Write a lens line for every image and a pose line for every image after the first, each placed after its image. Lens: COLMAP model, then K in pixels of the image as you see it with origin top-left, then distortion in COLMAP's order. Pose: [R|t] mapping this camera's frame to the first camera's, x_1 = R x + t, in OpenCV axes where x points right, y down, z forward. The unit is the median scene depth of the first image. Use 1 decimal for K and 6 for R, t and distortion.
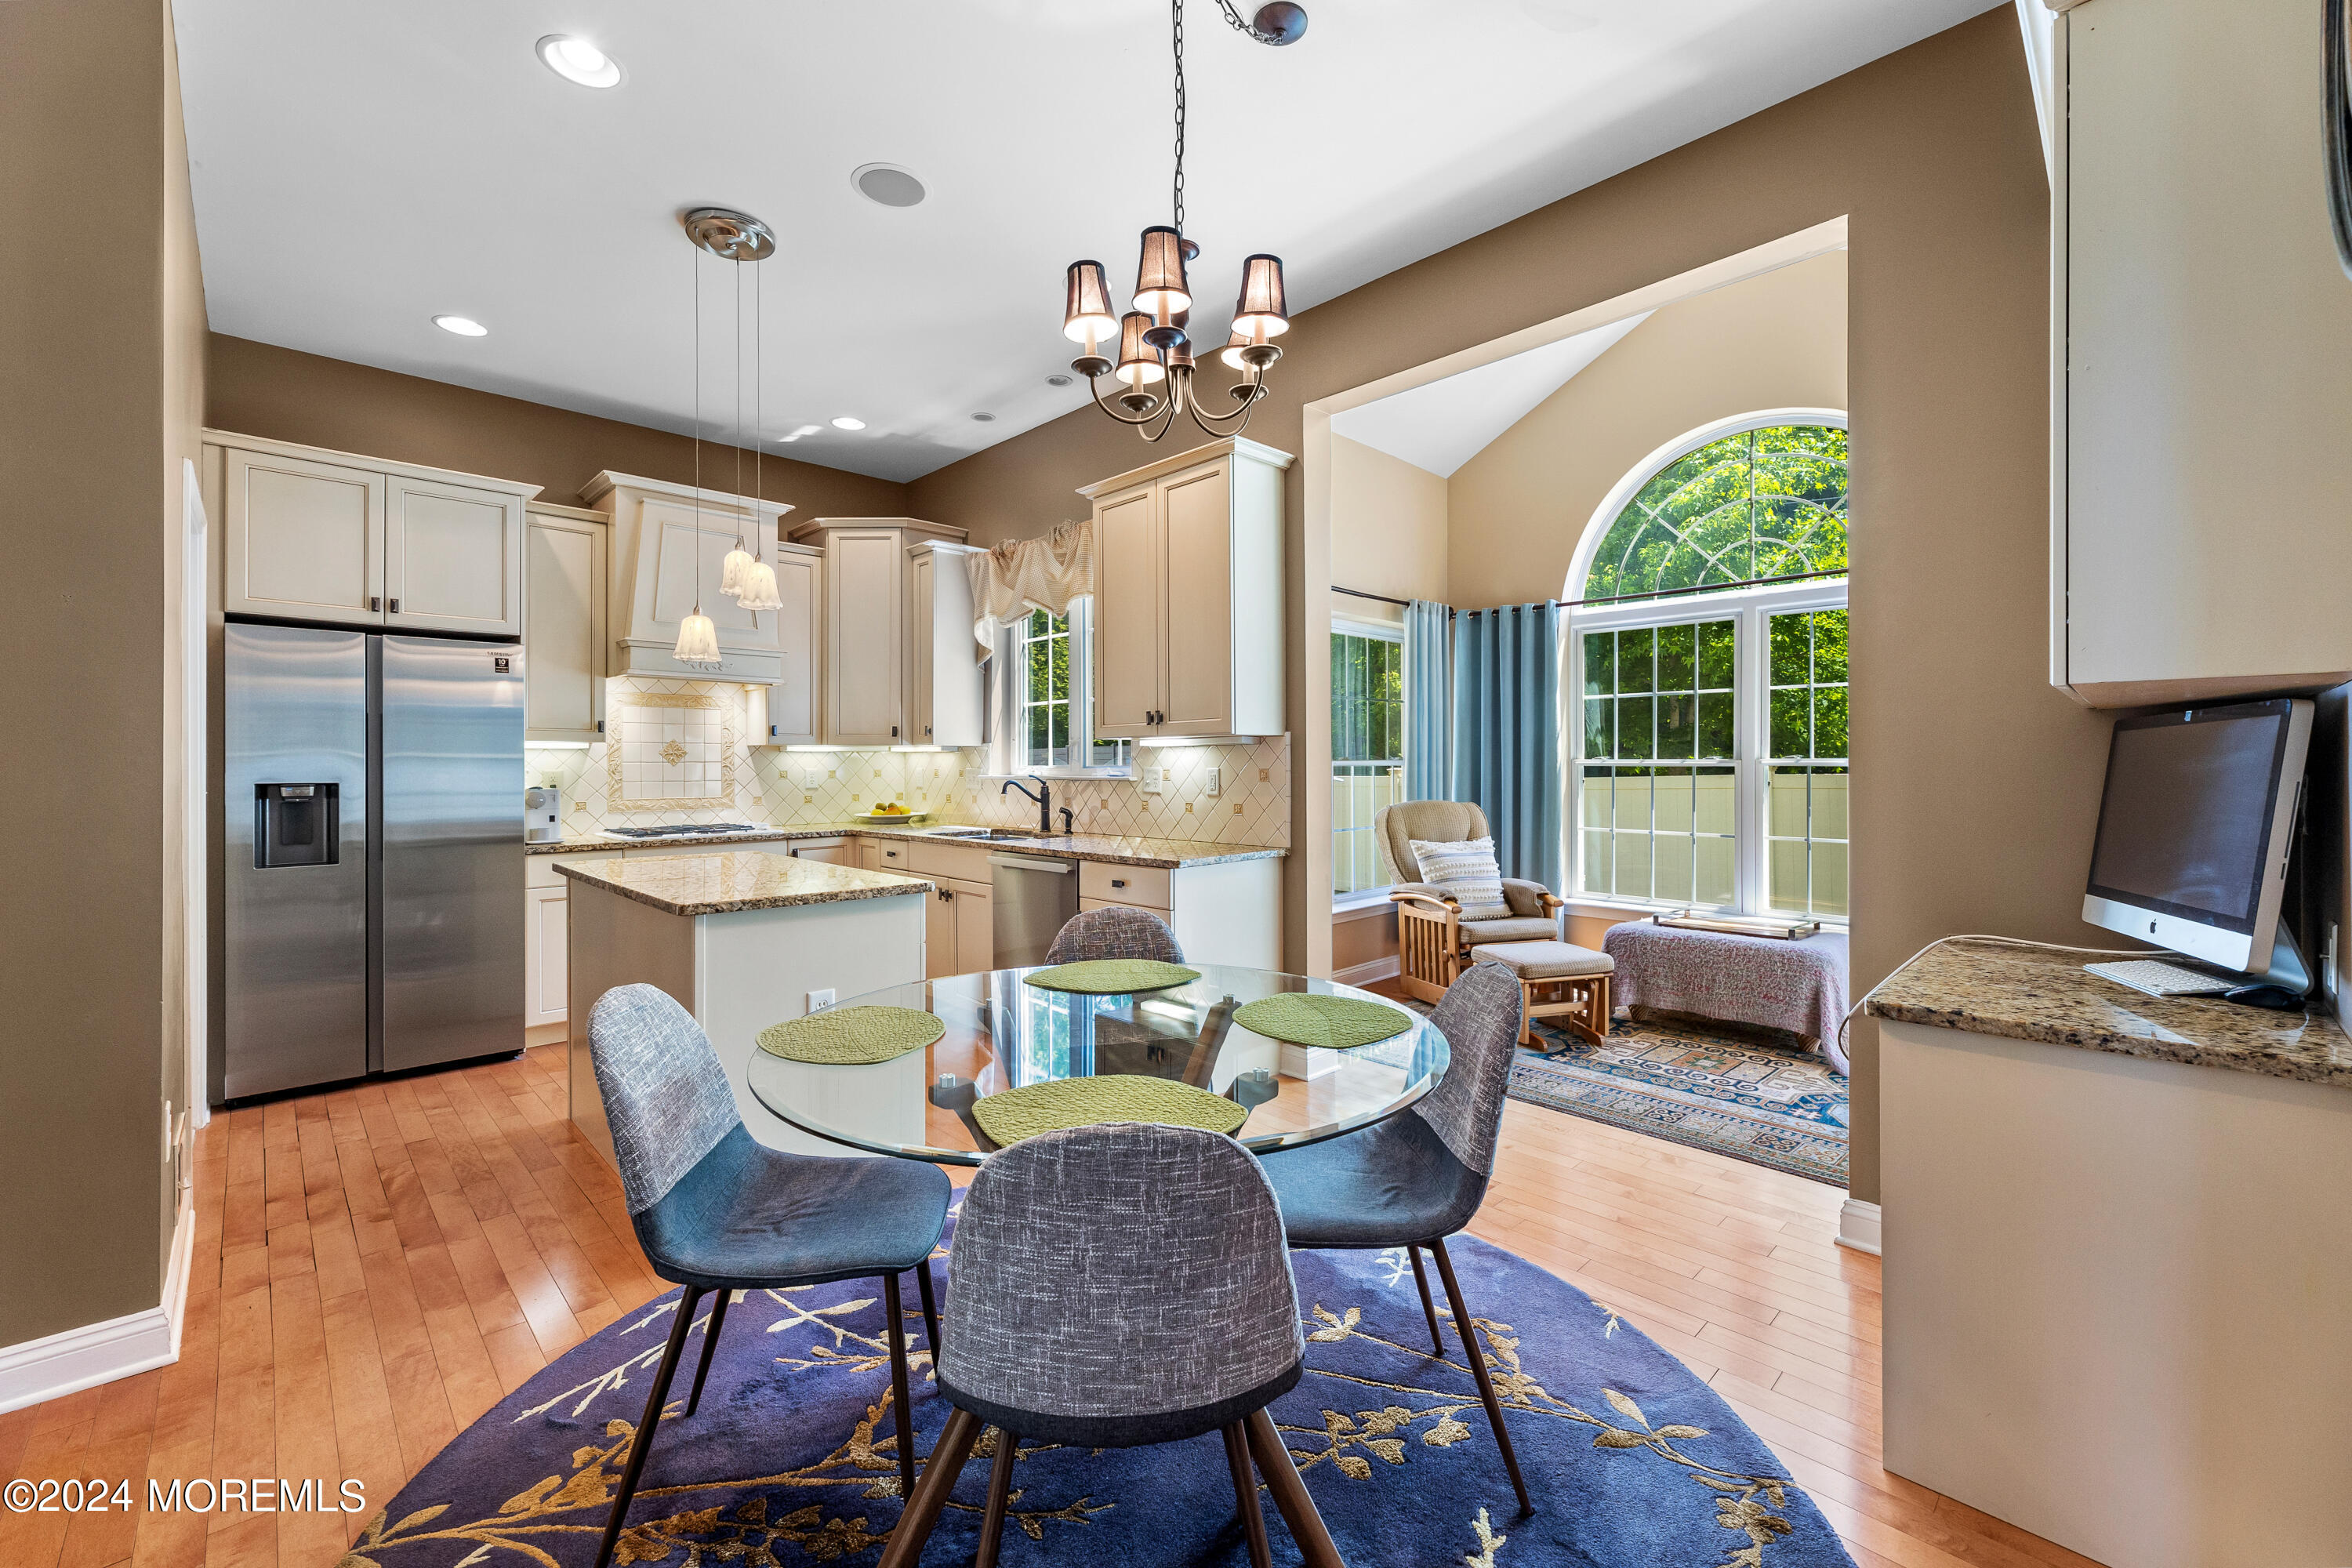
lens RADIAL K [[953.1, 0, 1181.5], [0, 953.1, 757.1], [0, 0, 1]] dist [-0.000356, -0.000046]
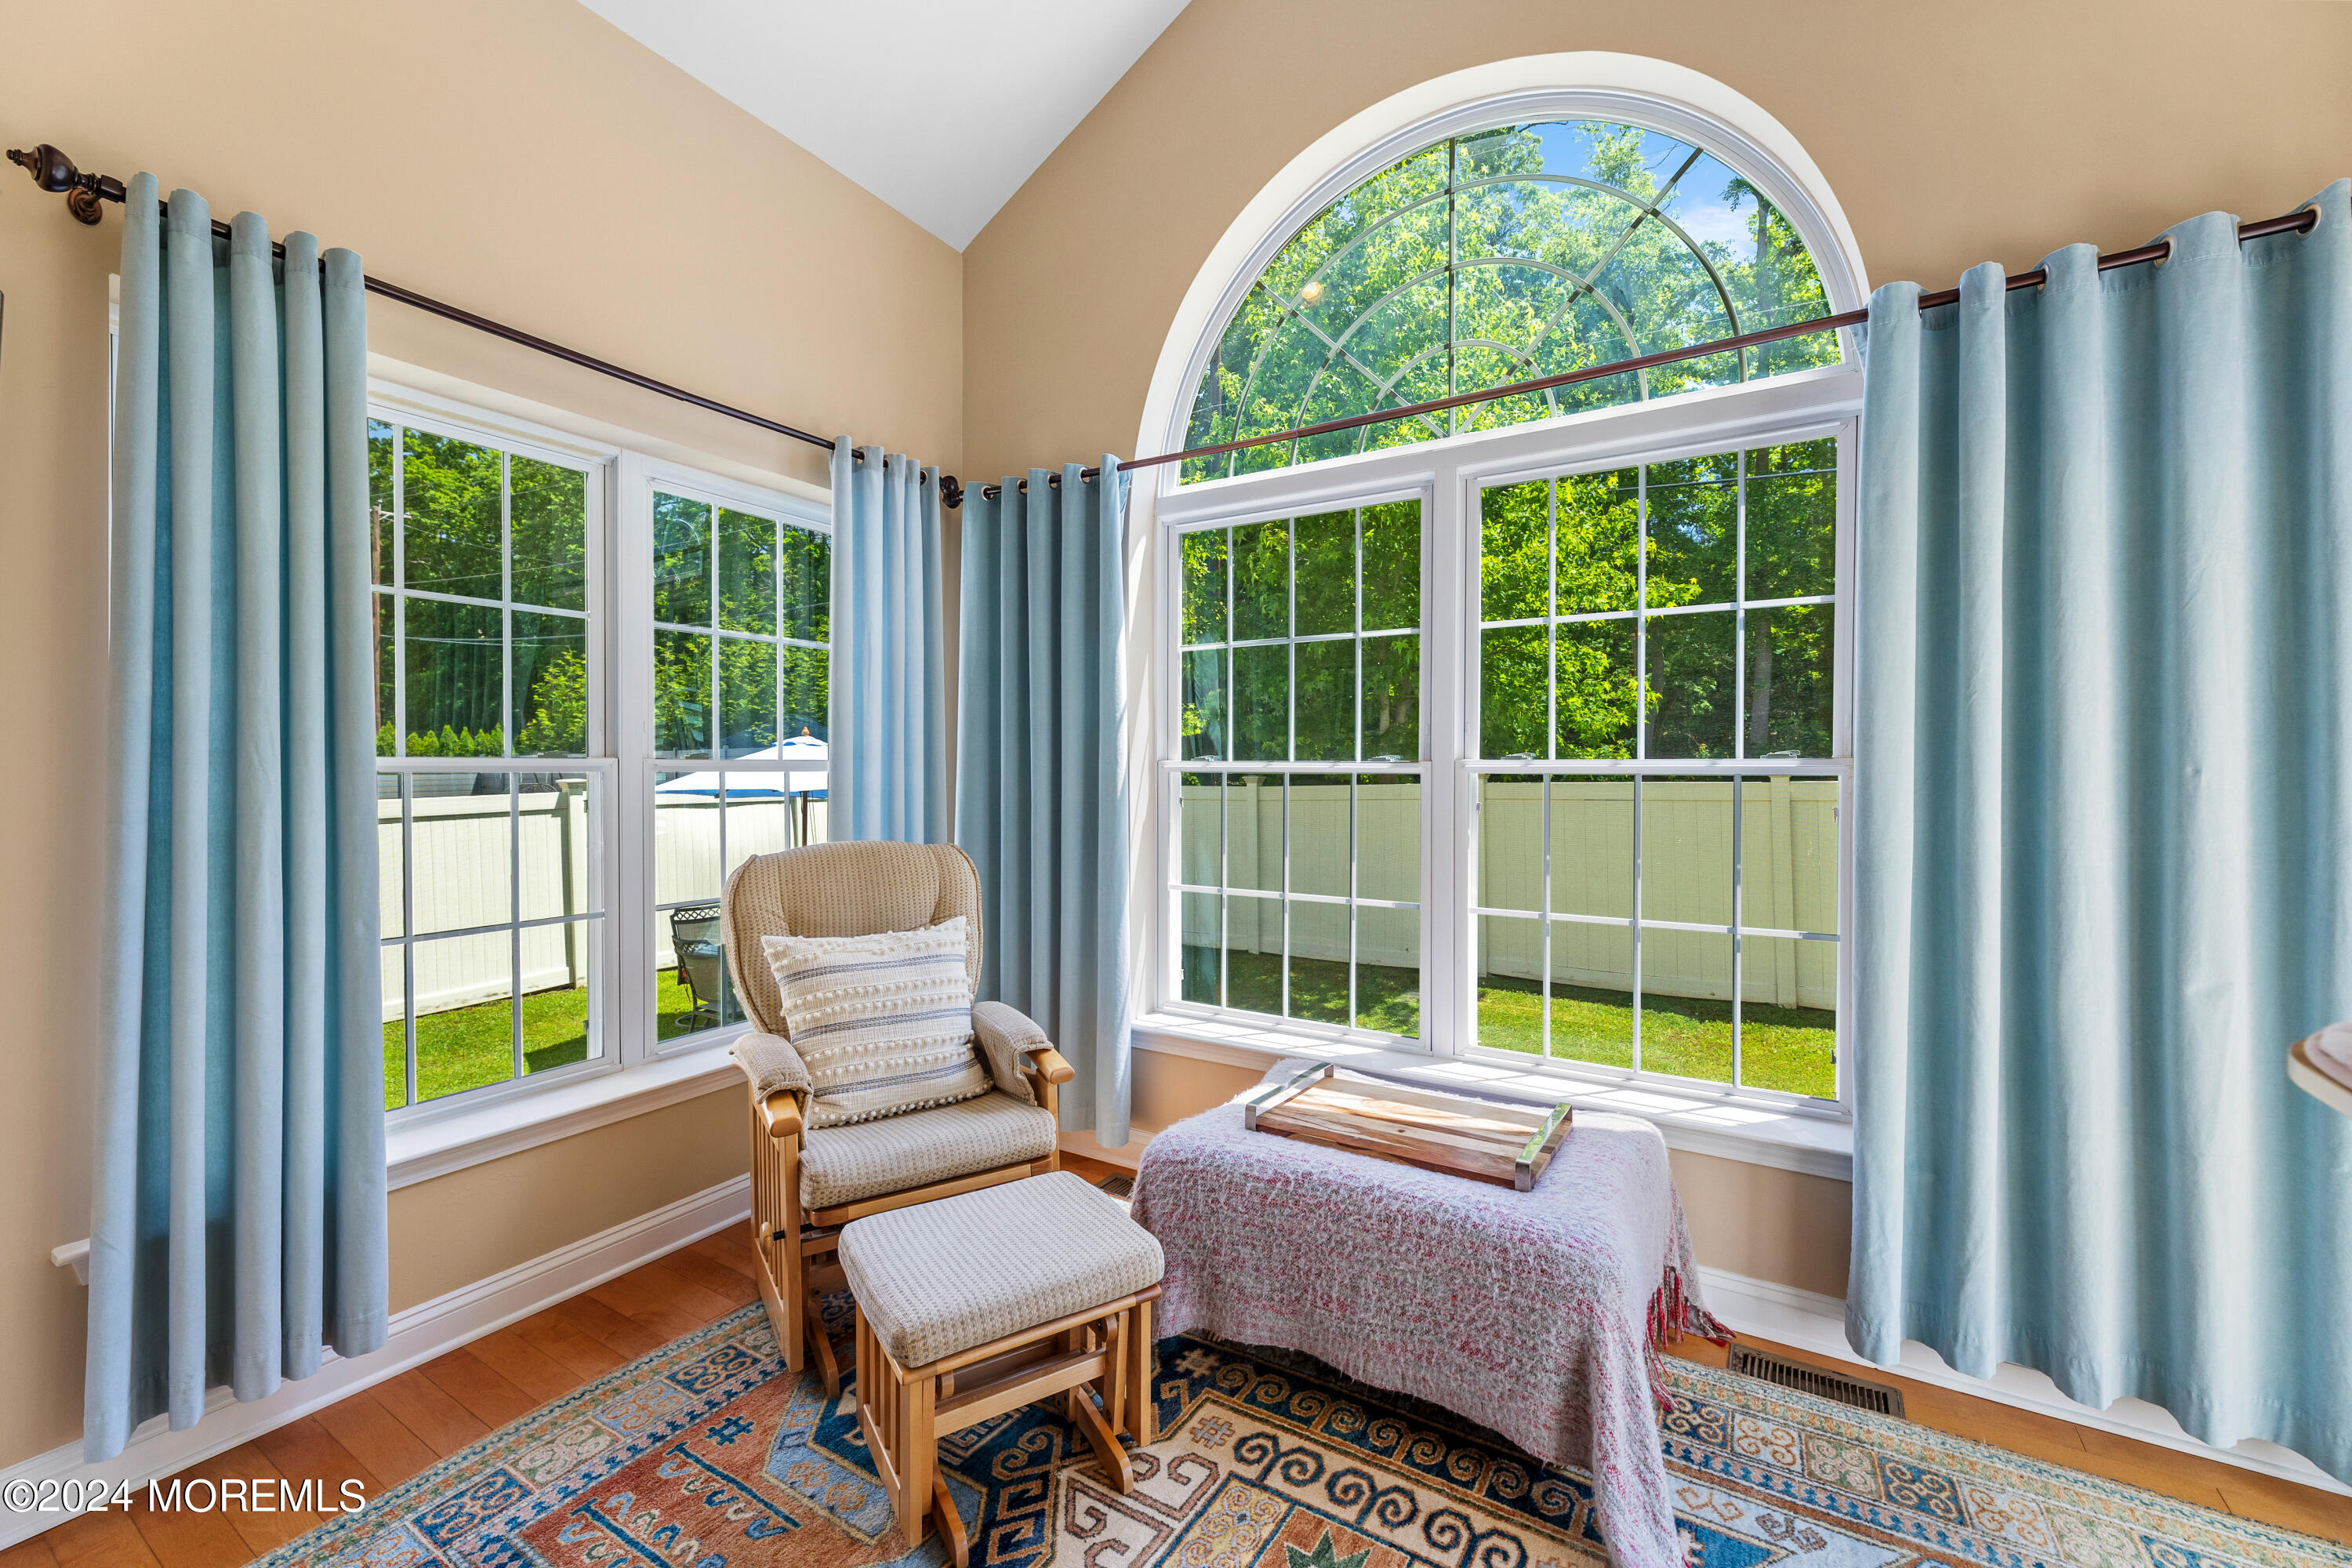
lens RADIAL K [[953.1, 0, 1181.5], [0, 953.1, 757.1], [0, 0, 1]] dist [-0.000356, -0.000046]
pose [[0.969530, 0.006825, 0.244879, 0.336032], [-0.006041, 0.999974, -0.003953, 0.002900], [-0.244900, 0.002353, 0.969546, 0.541708]]
